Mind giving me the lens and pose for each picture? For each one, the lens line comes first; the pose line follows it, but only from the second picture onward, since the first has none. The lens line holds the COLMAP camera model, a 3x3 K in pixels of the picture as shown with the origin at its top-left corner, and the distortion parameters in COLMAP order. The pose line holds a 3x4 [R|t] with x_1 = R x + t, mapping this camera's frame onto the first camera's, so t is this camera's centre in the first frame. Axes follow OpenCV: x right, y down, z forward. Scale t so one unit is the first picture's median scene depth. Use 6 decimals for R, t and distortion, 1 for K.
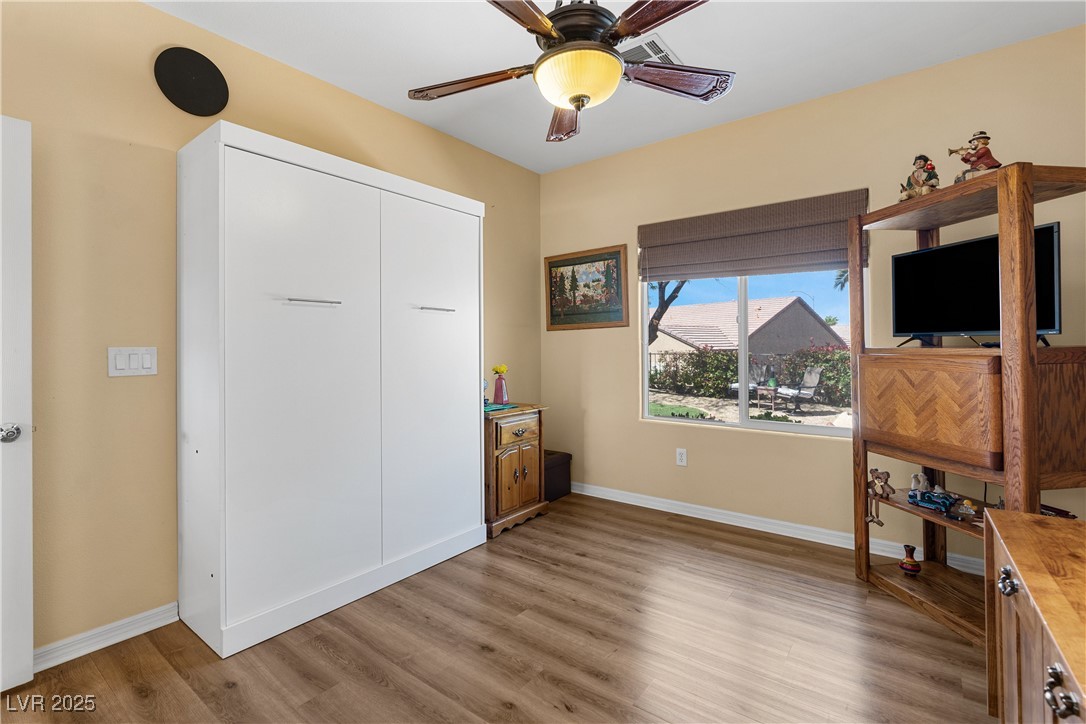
lens RADIAL K [[506.0, 0, 538.5], [0, 506.0, 343.6], [0, 0, 1]] dist [0.000483, 0.000413]
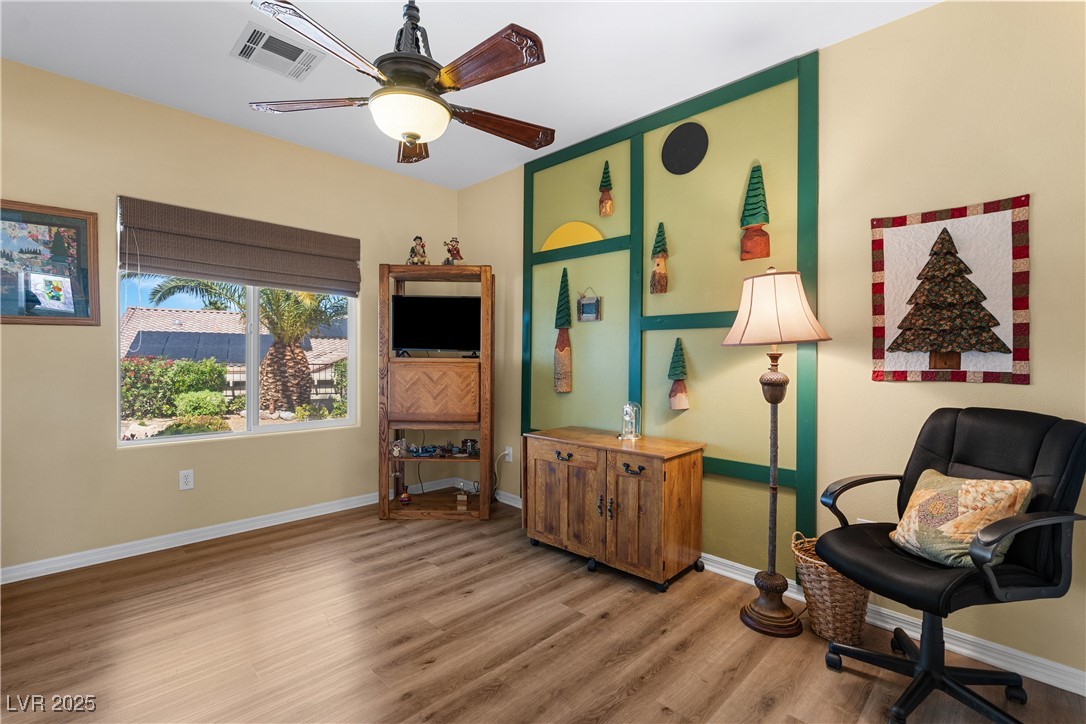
lens RADIAL K [[494.3, 0, 538.4], [0, 494.3, 362.3], [0, 0, 1]] dist [-0.002117, 0.000403]
pose [[0.119803, -0.004443, 0.992788, -0.611870], [-0.017571, 0.999824, 0.006594, 0.004578], [-0.992642, -0.018234, 0.119704, 0.361601]]
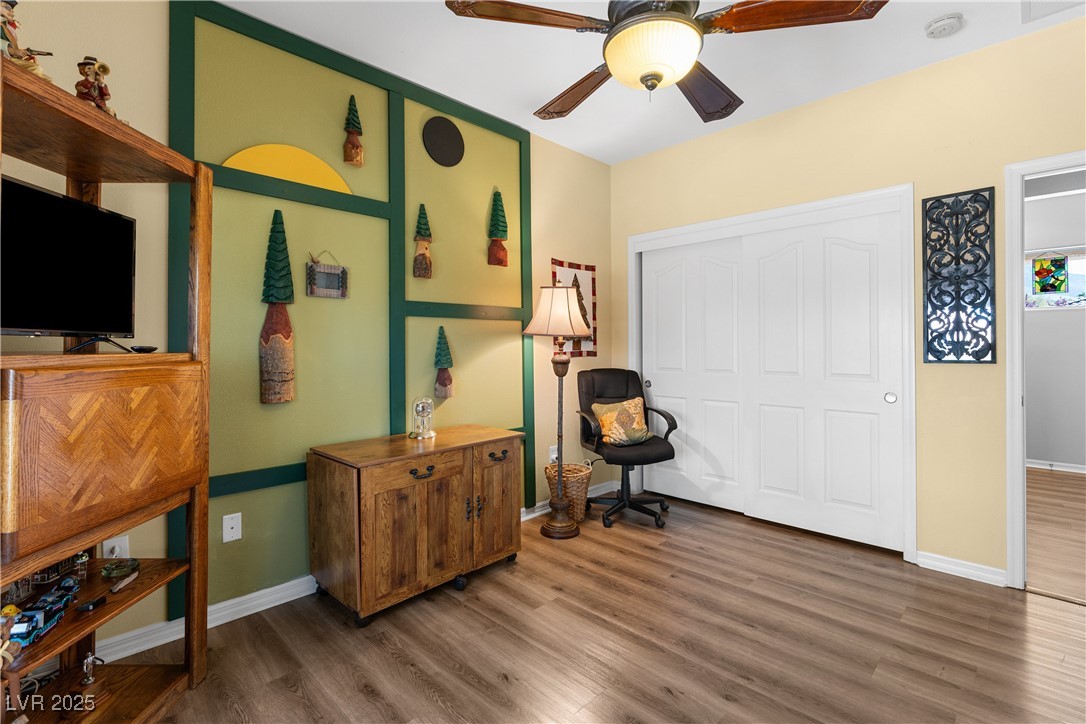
lens RADIAL K [[496.5, 0, 541.0], [0, 496.5, 342.9], [0, 0, 1]] dist [-0.001132, 0.001383]
pose [[-0.991959, 0.014709, 0.125702, 0.105755], [0.012895, 0.999801, -0.015230, 0.008391], [-0.125901, -0.013487, -0.991951, 1.197227]]
